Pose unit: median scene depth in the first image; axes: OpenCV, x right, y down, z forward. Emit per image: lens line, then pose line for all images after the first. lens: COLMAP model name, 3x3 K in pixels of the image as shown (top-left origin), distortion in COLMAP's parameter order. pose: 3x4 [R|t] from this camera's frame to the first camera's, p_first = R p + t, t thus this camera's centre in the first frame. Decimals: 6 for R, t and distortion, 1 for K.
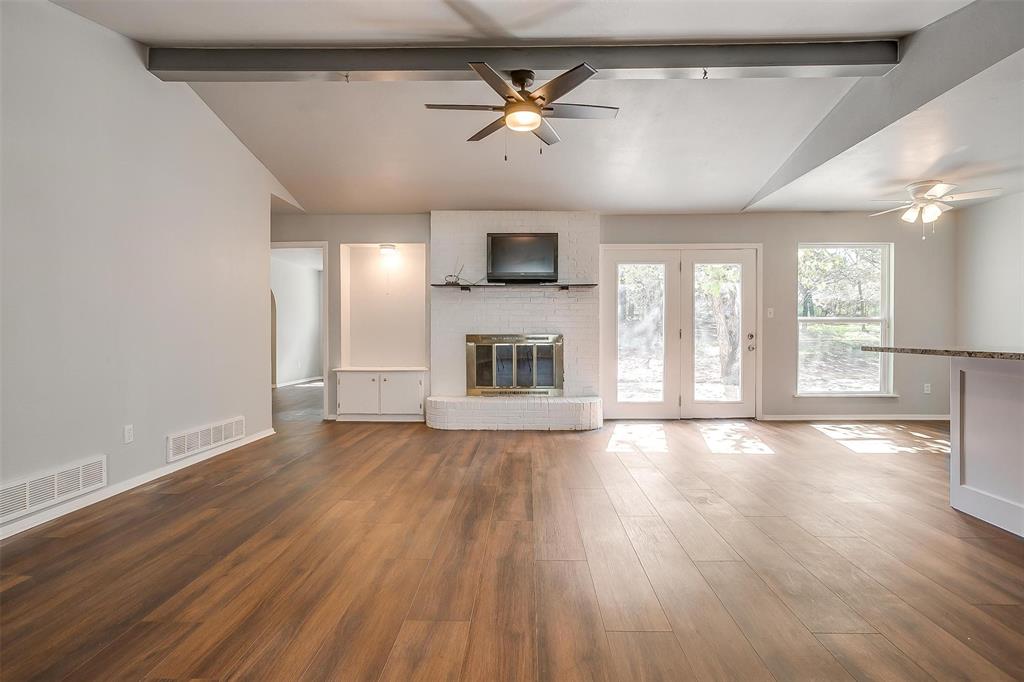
lens RADIAL K [[497.2, 0, 529.8], [0, 497.2, 331.8], [0, 0, 1]] dist [-0.029308, 0.000078]
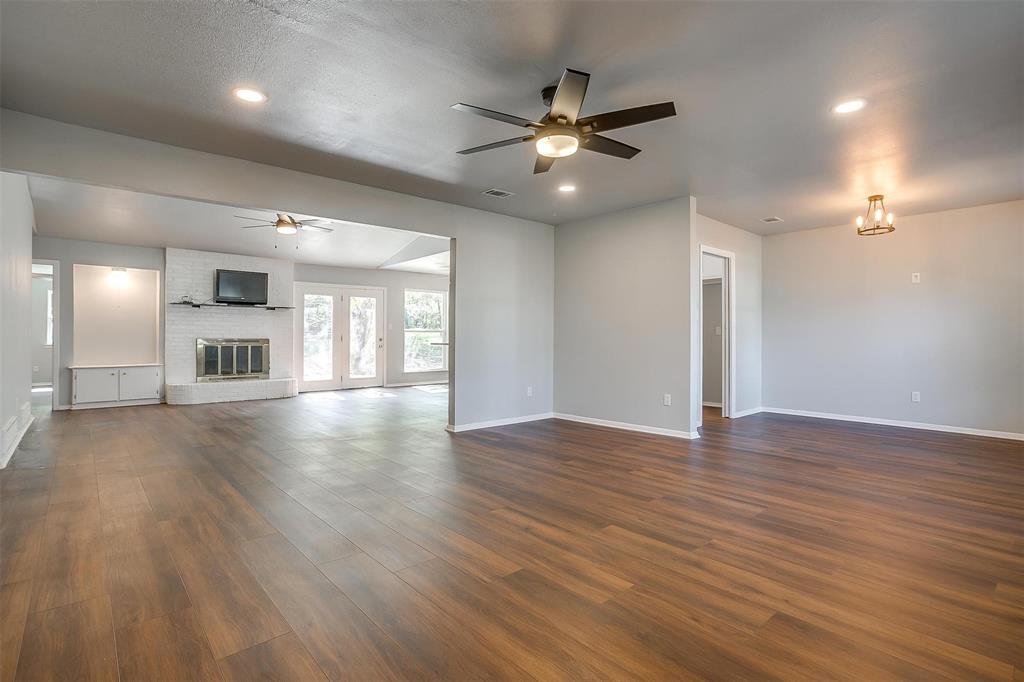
lens RADIAL K [[497.2, 0, 509.5], [0, 497.2, 340.0], [0, 0, 1]] dist [-0.029308, 0.000078]
pose [[0.746409, -0.001989, 0.665484, -0.393071], [-0.002569, 0.999979, 0.005870, -0.001403], [-0.665482, -0.006091, 0.746389, -0.633765]]
